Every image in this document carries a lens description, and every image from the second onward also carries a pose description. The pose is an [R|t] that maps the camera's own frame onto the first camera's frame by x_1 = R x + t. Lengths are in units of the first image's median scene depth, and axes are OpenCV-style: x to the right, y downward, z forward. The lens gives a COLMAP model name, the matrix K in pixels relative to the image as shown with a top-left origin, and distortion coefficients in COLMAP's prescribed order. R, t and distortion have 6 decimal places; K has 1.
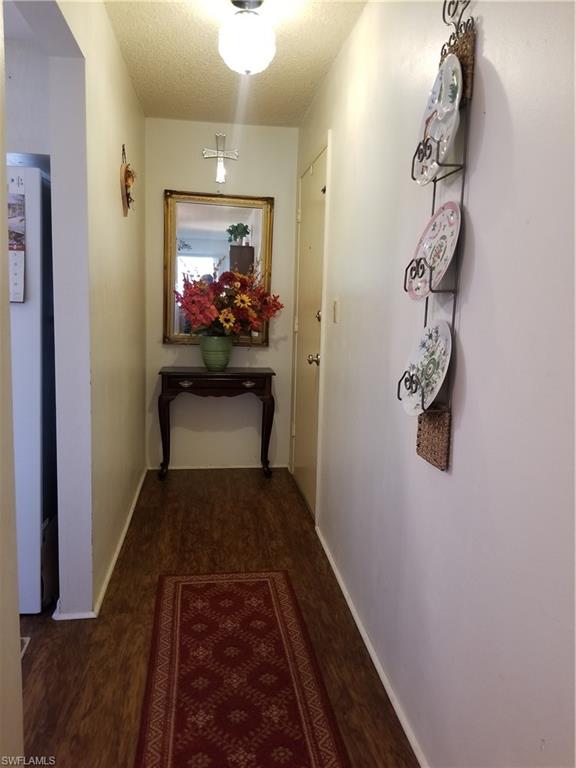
lens RADIAL K [[591.4, 0, 288.4], [0, 591.4, 383.1], [0, 0, 1]] dist [0.010147, -0.003828]
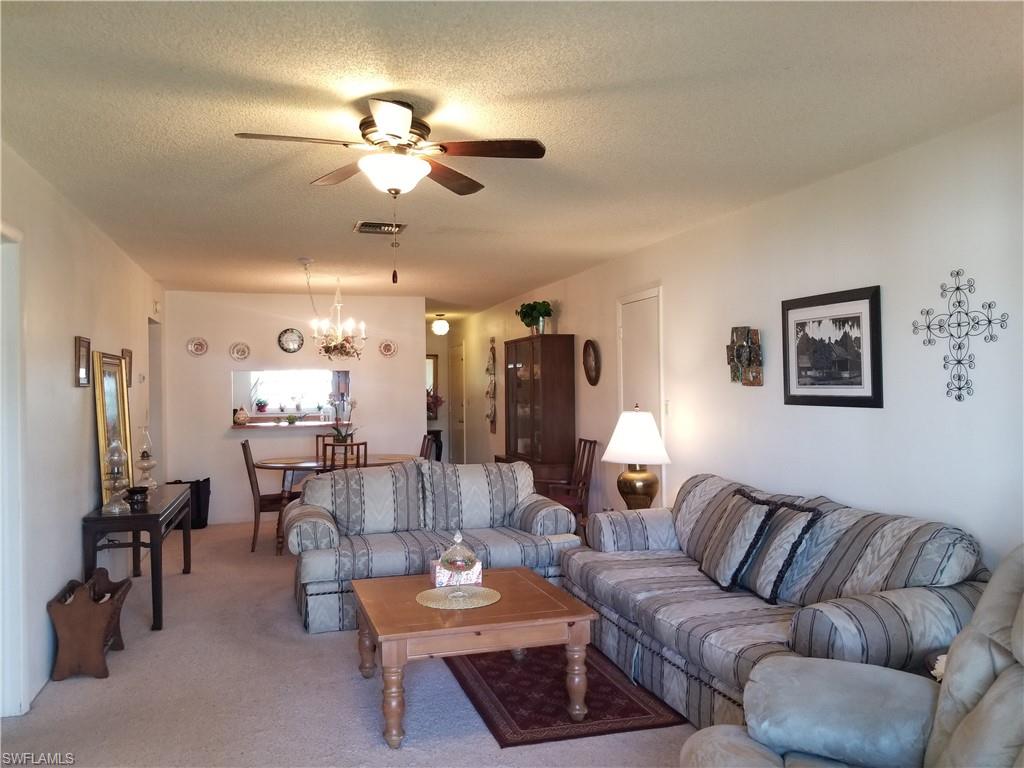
lens RADIAL K [[788.5, 0, 510.7], [0, 788.5, 386.1], [0, 0, 1]] dist [0.010147, -0.003828]
pose [[0.986698, -0.038830, 0.157856, -0.622404], [0.061004, 0.988531, -0.138147, 0.664207], [-0.150681, 0.145940, 0.977751, -5.427559]]
